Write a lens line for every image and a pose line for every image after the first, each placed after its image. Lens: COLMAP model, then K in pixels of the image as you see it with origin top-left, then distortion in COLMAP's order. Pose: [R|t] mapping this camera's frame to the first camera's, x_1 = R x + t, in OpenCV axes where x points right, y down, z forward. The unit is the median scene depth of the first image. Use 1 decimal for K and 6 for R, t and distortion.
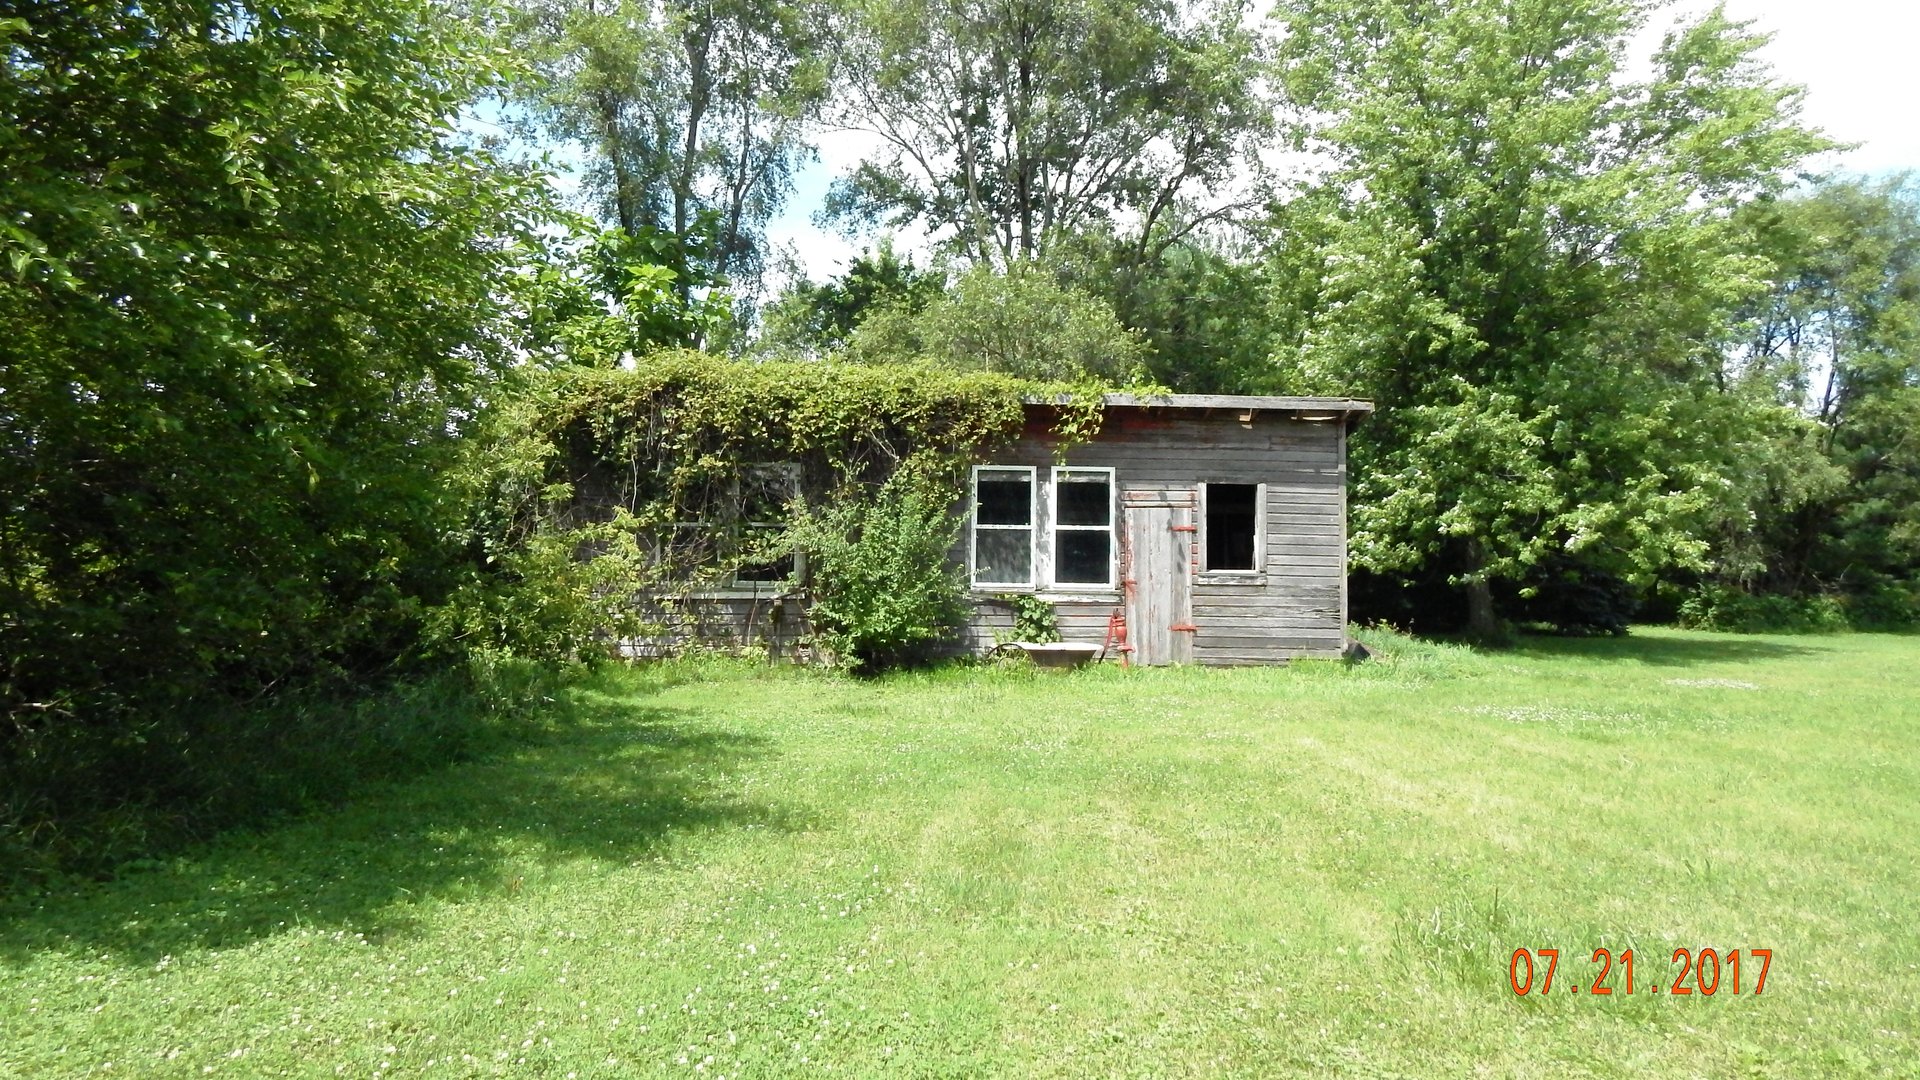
lens RADIAL K [[1296.3, 0, 959.9], [0, 1296.3, 546.4], [0, 0, 1]] dist [0.023111, -0.016105]
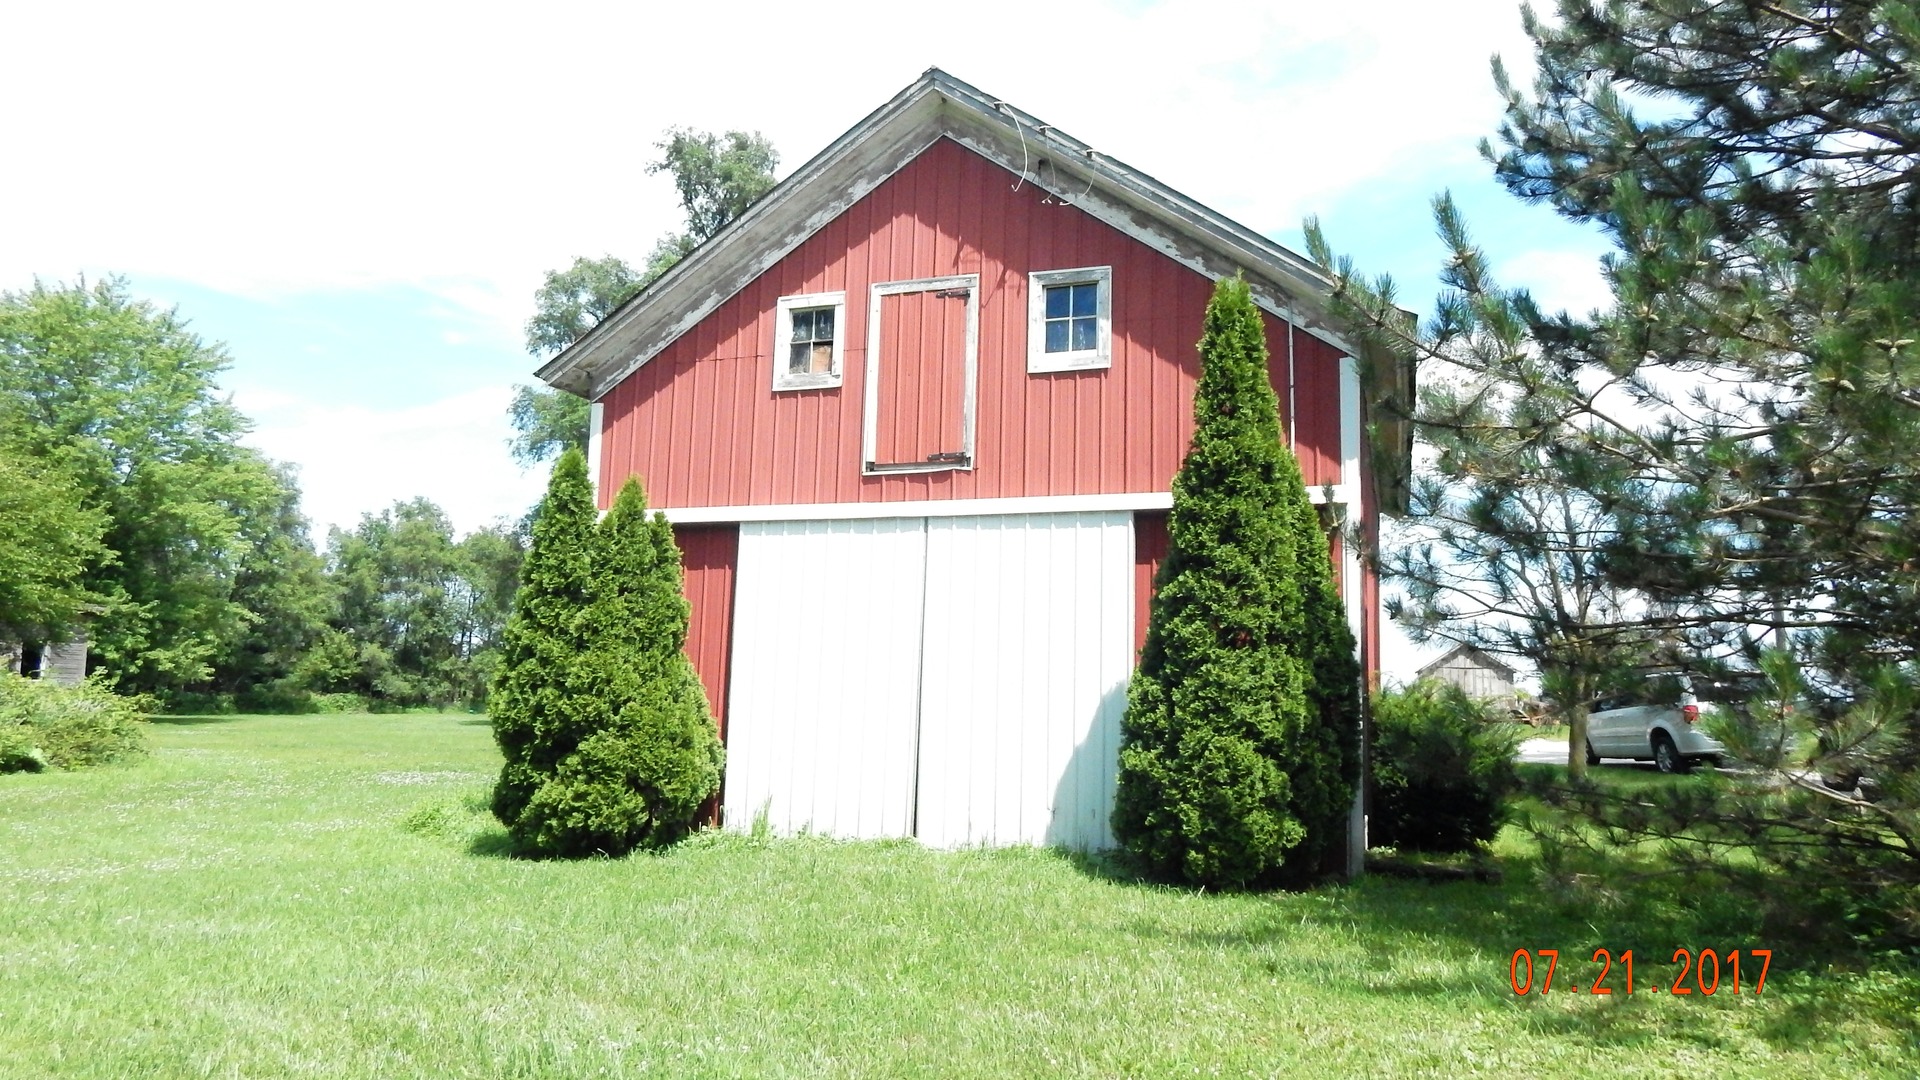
lens RADIAL K [[1296.3, 0, 958.0], [0, 1296.3, 544.7], [0, 0, 1]] dist [0.023111, -0.016105]
pose [[0.399837, 0.158778, 0.902729, -0.945946], [-0.098431, 0.986624, -0.129937, -0.049780], [-0.911286, -0.036903, 0.410117, -1.047163]]
